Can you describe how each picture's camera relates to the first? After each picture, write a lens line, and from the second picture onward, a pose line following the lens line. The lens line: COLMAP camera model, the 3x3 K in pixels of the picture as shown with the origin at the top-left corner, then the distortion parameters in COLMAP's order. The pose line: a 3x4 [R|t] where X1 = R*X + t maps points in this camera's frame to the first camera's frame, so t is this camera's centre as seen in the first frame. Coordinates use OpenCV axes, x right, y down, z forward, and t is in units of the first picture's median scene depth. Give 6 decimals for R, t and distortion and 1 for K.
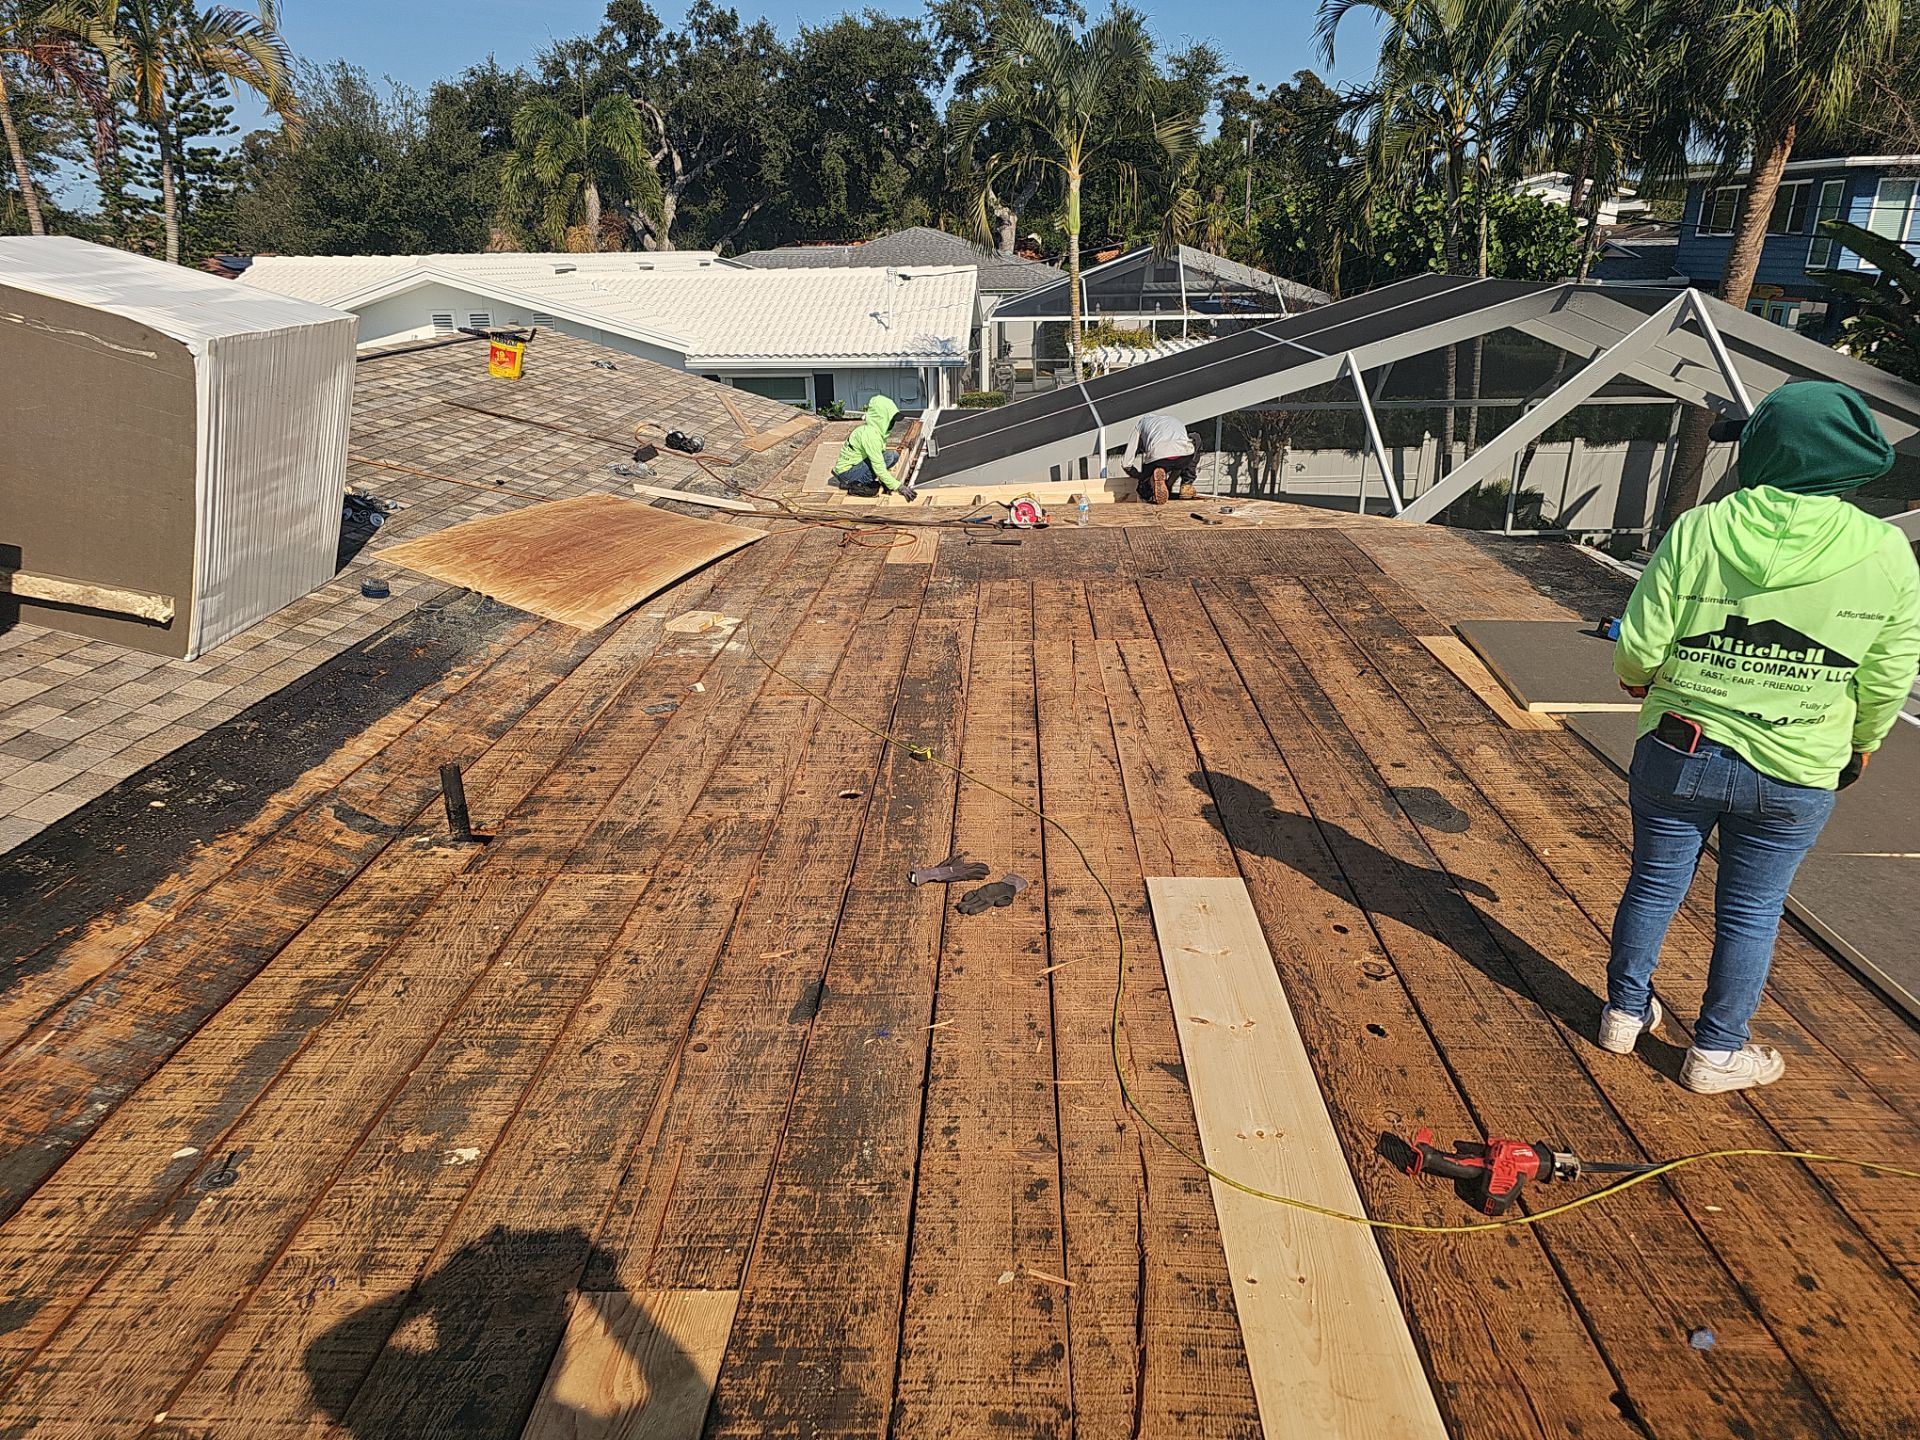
lens RADIAL K [[1318.5, 0, 1015.3], [0, 1318.5, 724.0], [0, 0, 1]] dist [0.036697, -0.012878]
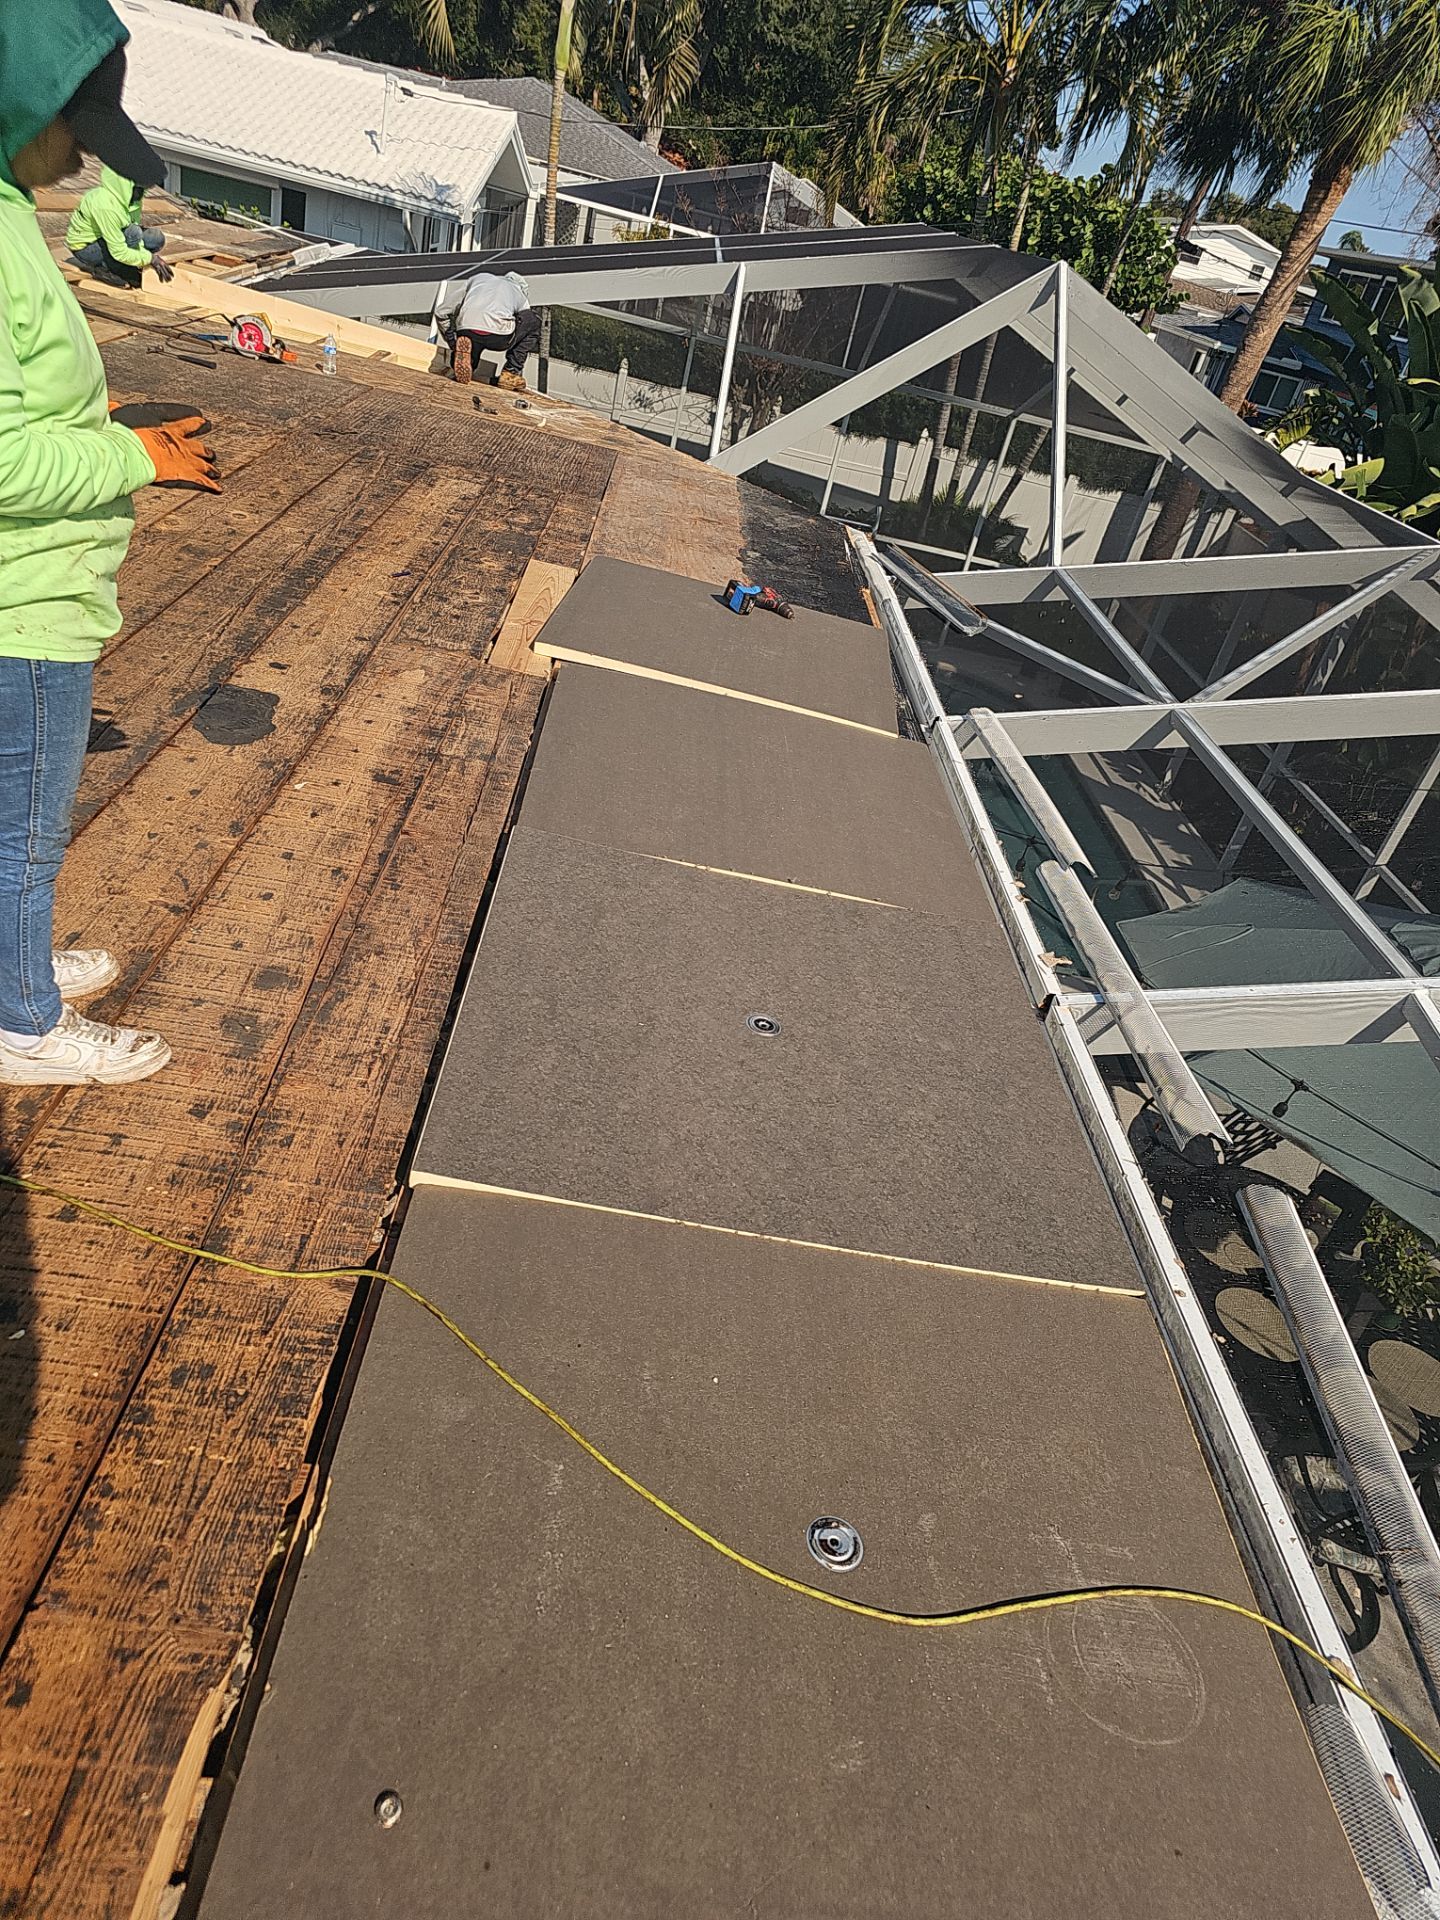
lens RADIAL K [[1222.4, 0, 709.1], [0, 1222.4, 1016.5], [0, 0, 1]] dist [0.040517, -0.030777]
pose [[0.974137, 0.179443, 0.137324, 0.747536], [-0.208622, 0.947702, 0.241532, -0.003541], [-0.086801, -0.263934, 0.960627, 0.298200]]
